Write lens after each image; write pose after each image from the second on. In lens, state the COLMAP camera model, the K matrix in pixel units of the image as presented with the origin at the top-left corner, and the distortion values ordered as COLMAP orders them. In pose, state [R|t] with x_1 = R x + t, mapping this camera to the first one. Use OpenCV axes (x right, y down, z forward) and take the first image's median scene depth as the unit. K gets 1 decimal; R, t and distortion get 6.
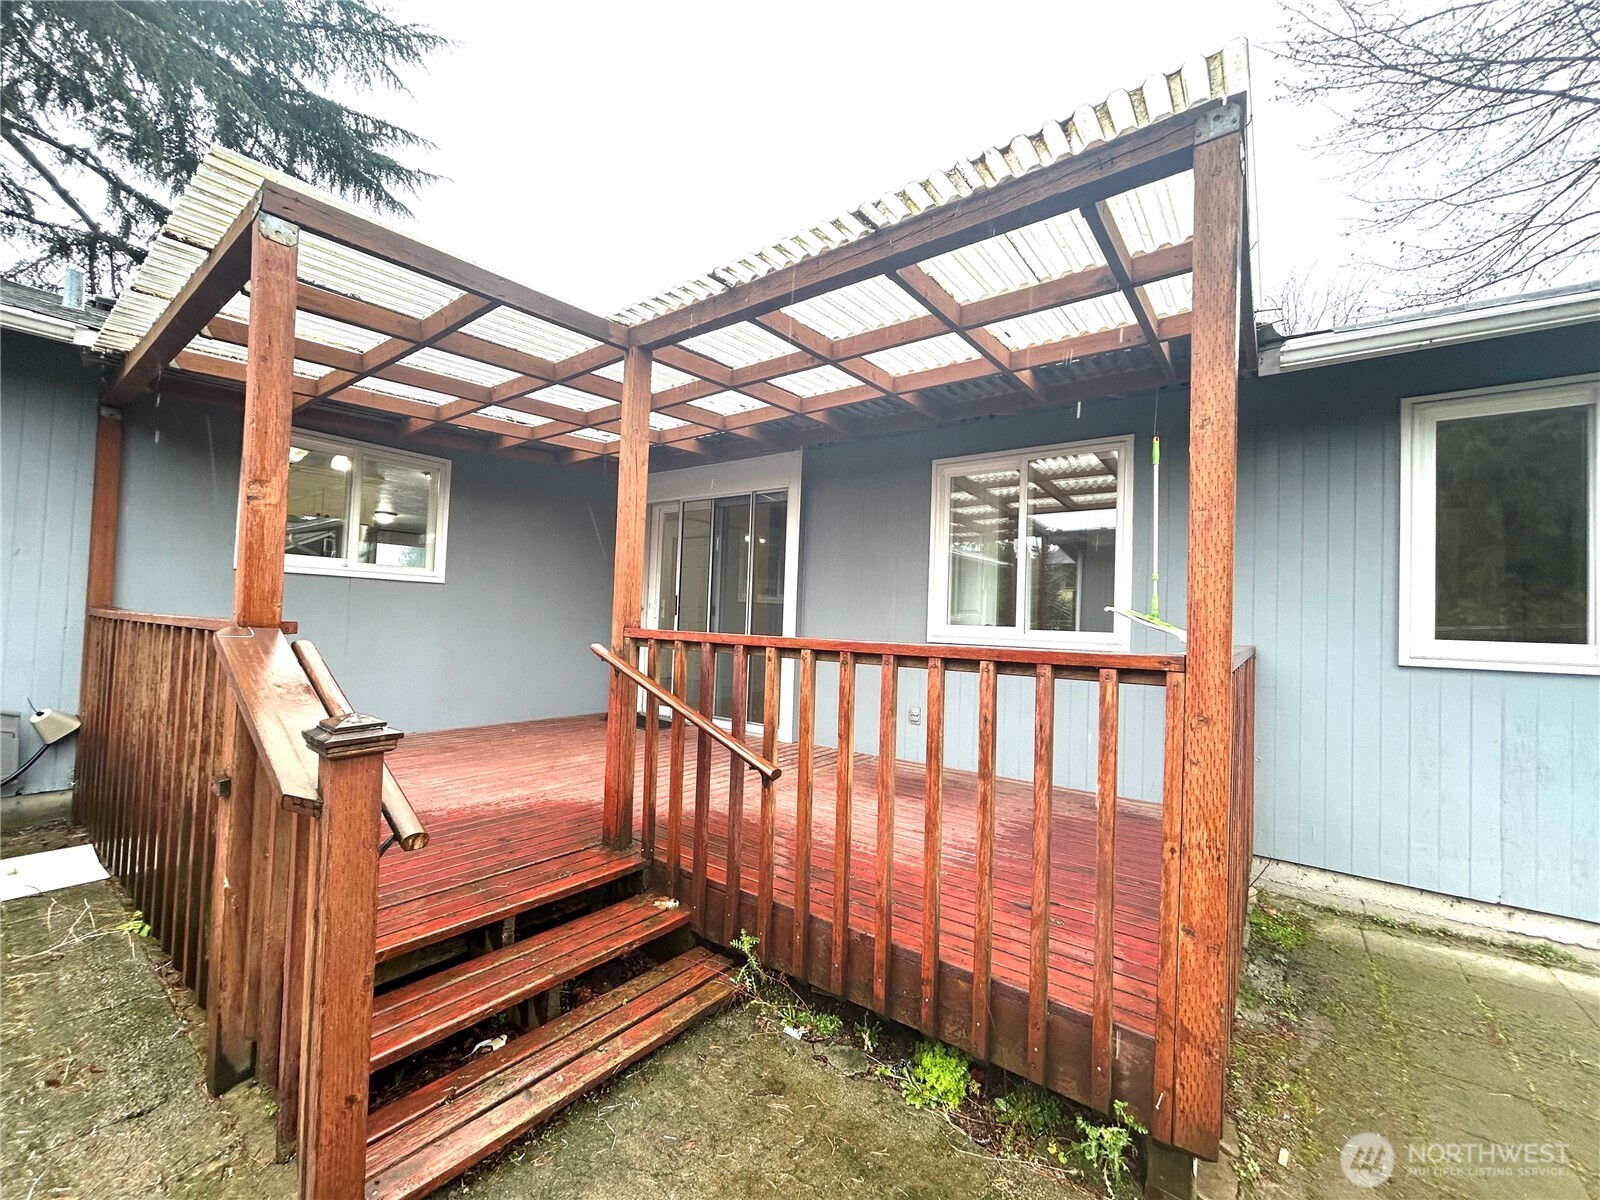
lens RADIAL K [[642.0, 0, 807.2], [0, 642.0, 603.5], [0, 0, 1]] dist [-0.000164, 0.000286]
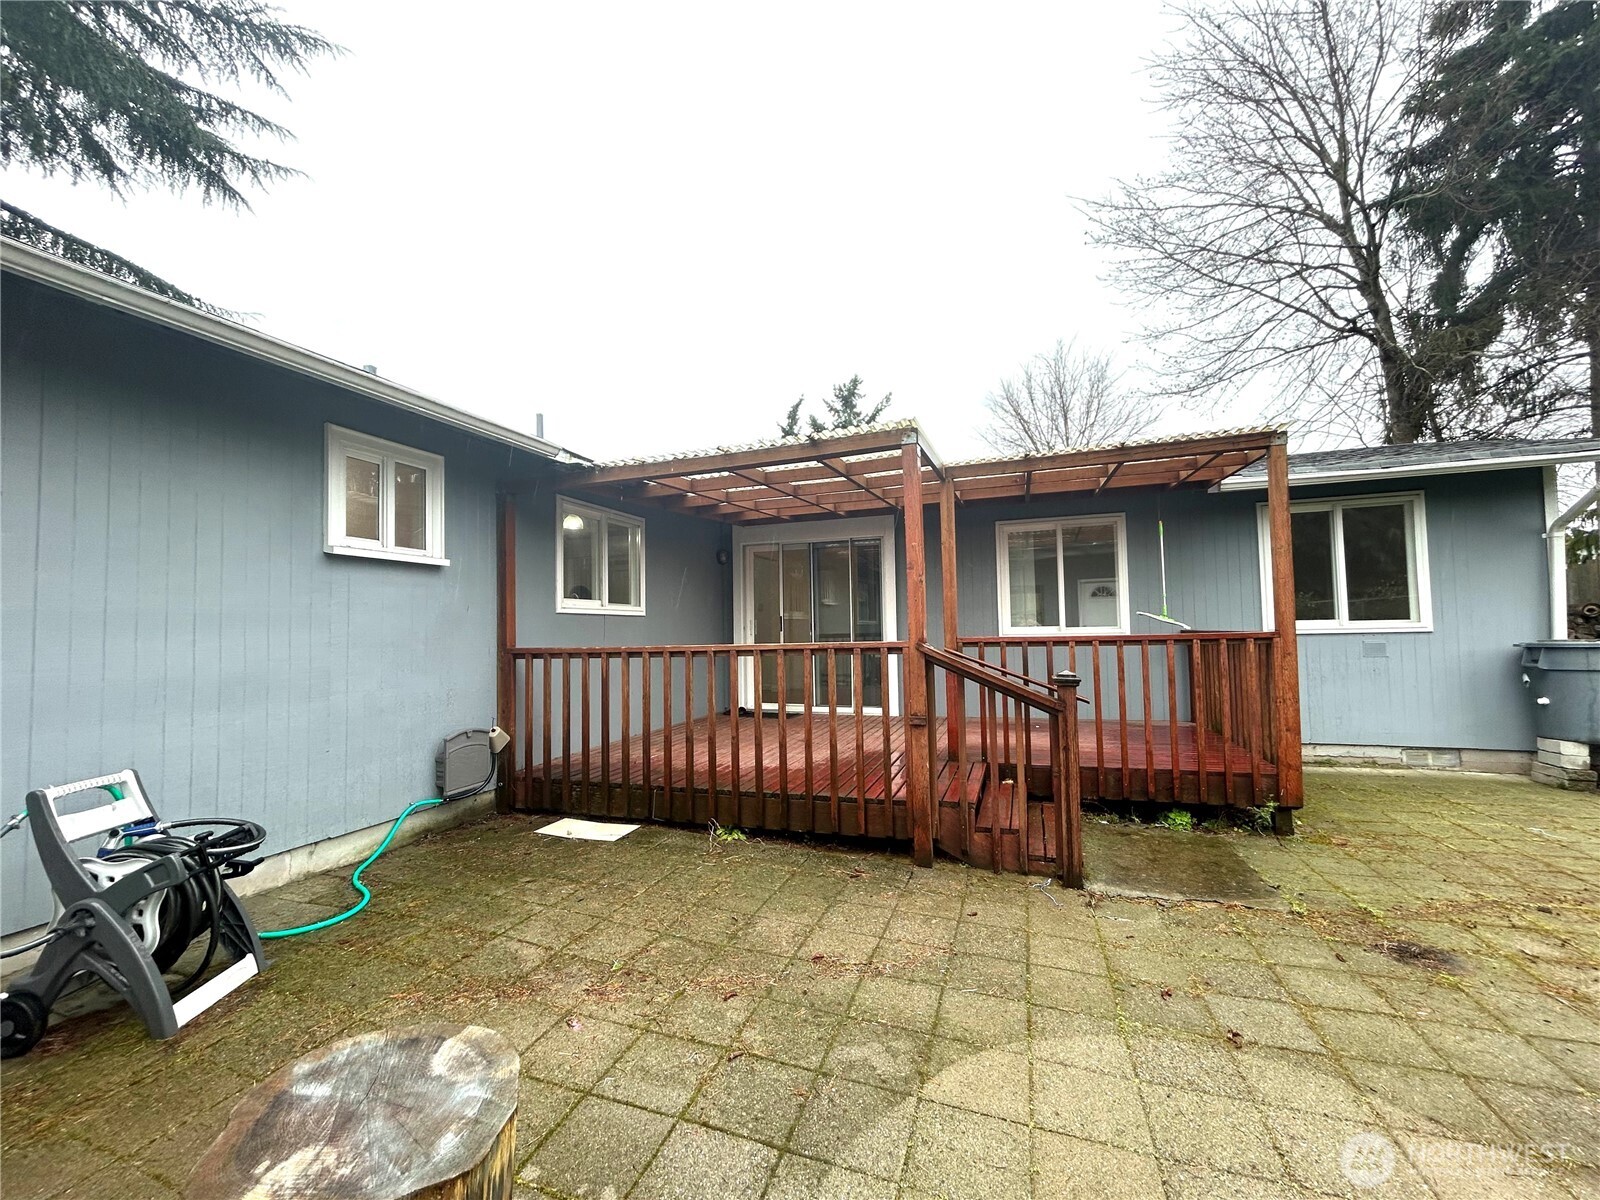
lens RADIAL K [[642.0, 0, 798.2], [0, 642.0, 592.9], [0, 0, 1]] dist [-0.000164, 0.000286]
pose [[0.954649, -0.038904, 0.295182, -0.530766], [0.045150, 0.998877, -0.014369, -0.035822], [-0.294291, 0.027044, 0.955333, -0.253847]]
